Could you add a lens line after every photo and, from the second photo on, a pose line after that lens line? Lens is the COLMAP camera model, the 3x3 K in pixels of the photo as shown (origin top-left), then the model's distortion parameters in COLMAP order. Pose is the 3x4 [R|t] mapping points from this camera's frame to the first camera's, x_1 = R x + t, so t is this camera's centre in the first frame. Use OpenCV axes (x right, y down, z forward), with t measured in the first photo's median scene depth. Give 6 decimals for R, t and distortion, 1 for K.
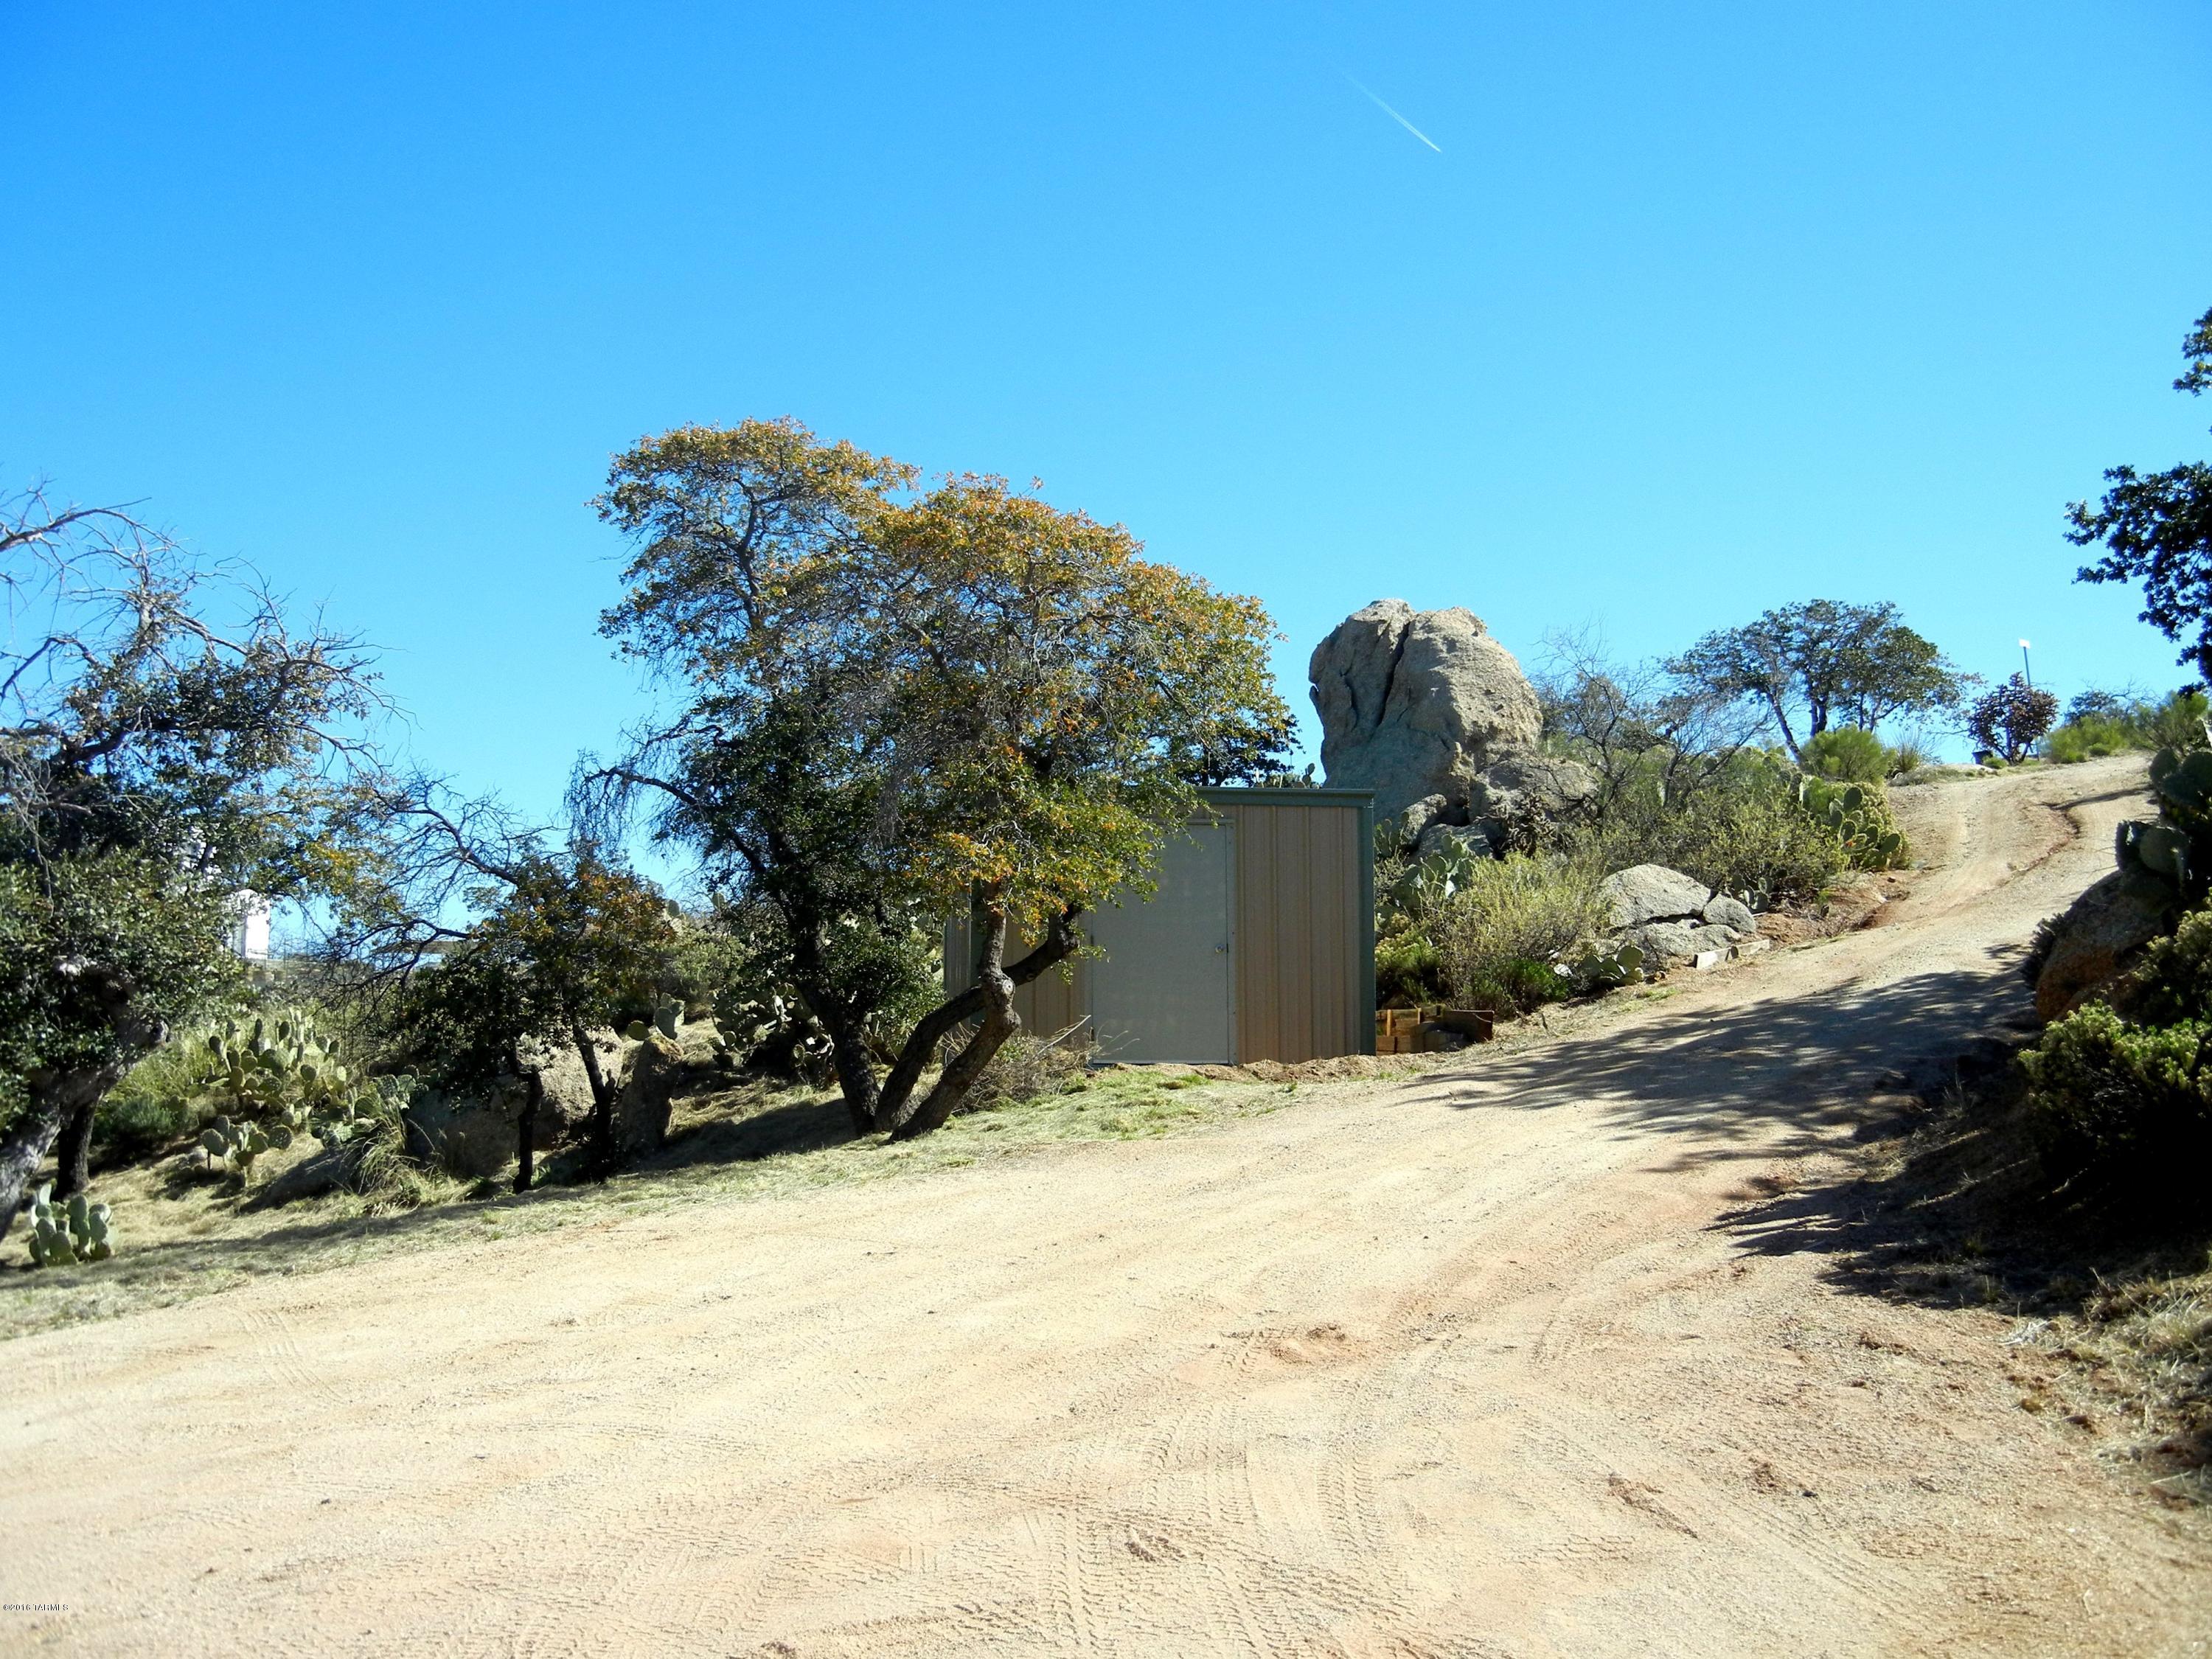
lens RADIAL K [[2235.7, 0, 1104.6], [0, 2235.7, 813.4], [0, 0, 1]] dist [0.013955, 0.000000]
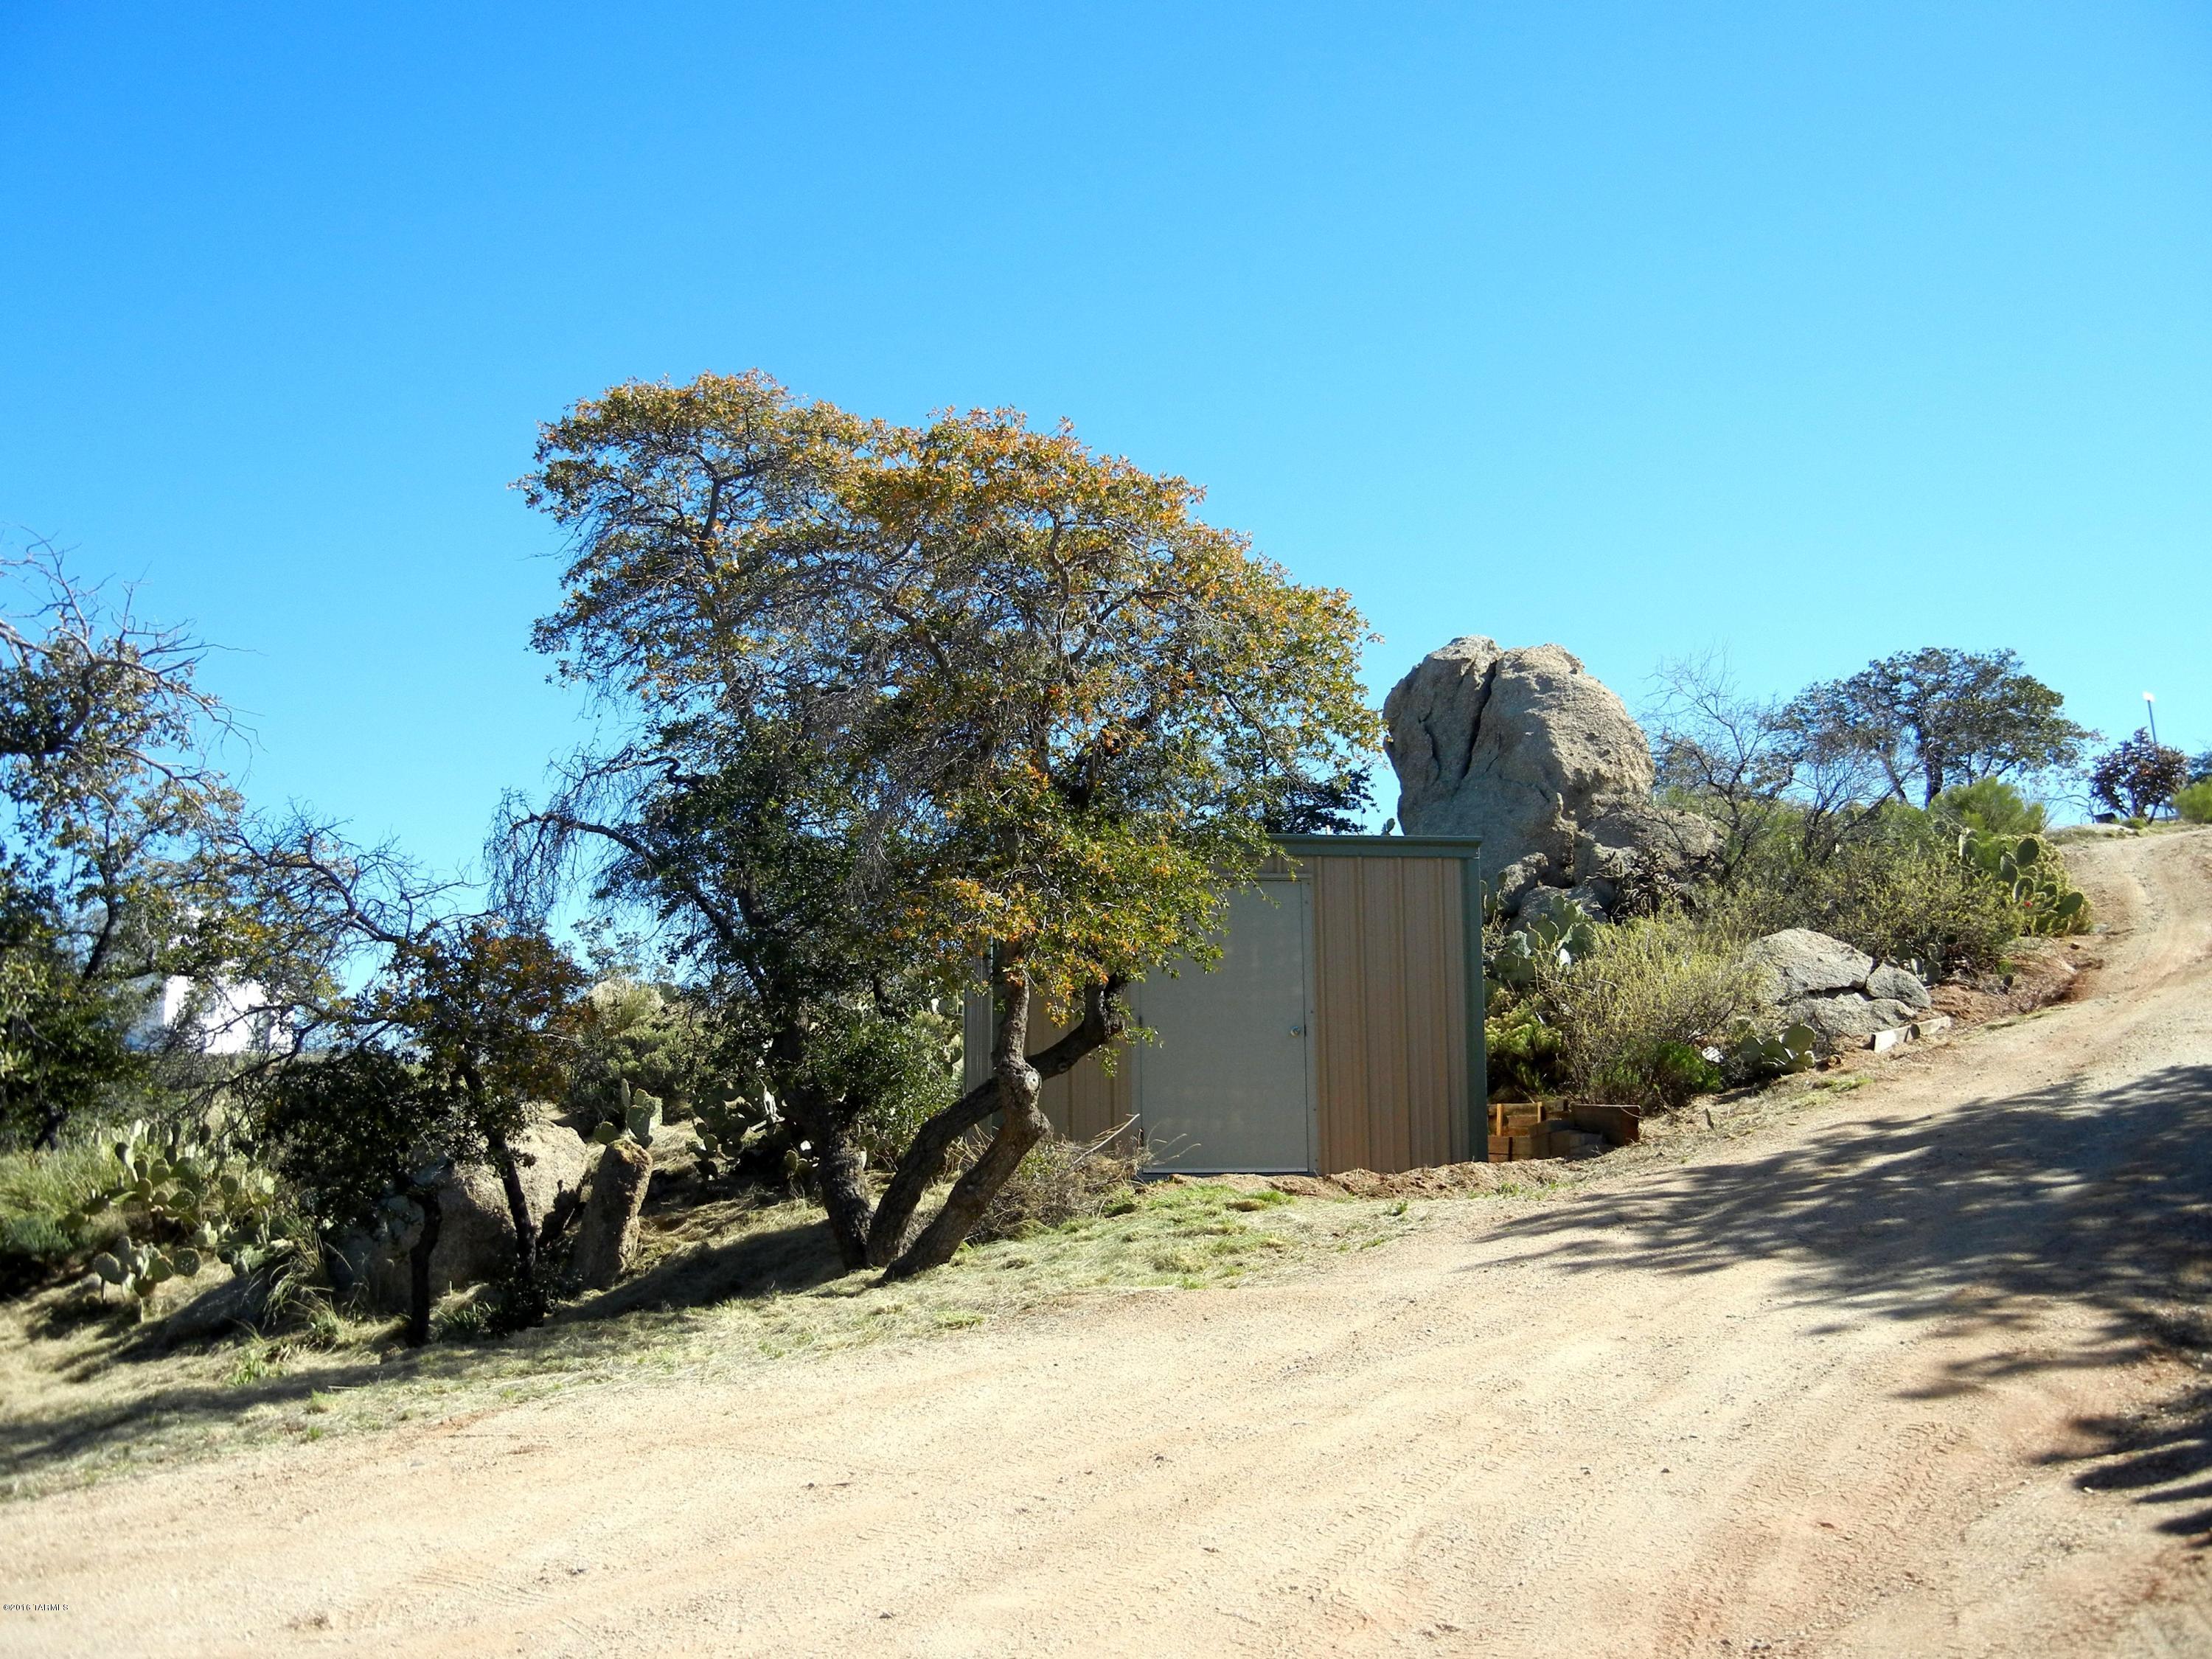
lens RADIAL K [[2235.7, 0, 1104.2], [0, 2235.7, 849.0], [0, 0, 1]] dist [0.013955, 0.000000]
pose [[0.999747, -0.008974, -0.020626, -0.001430], [0.008482, 0.999680, -0.023813, 0.013991], [0.020833, 0.023632, 0.999504, 0.194963]]
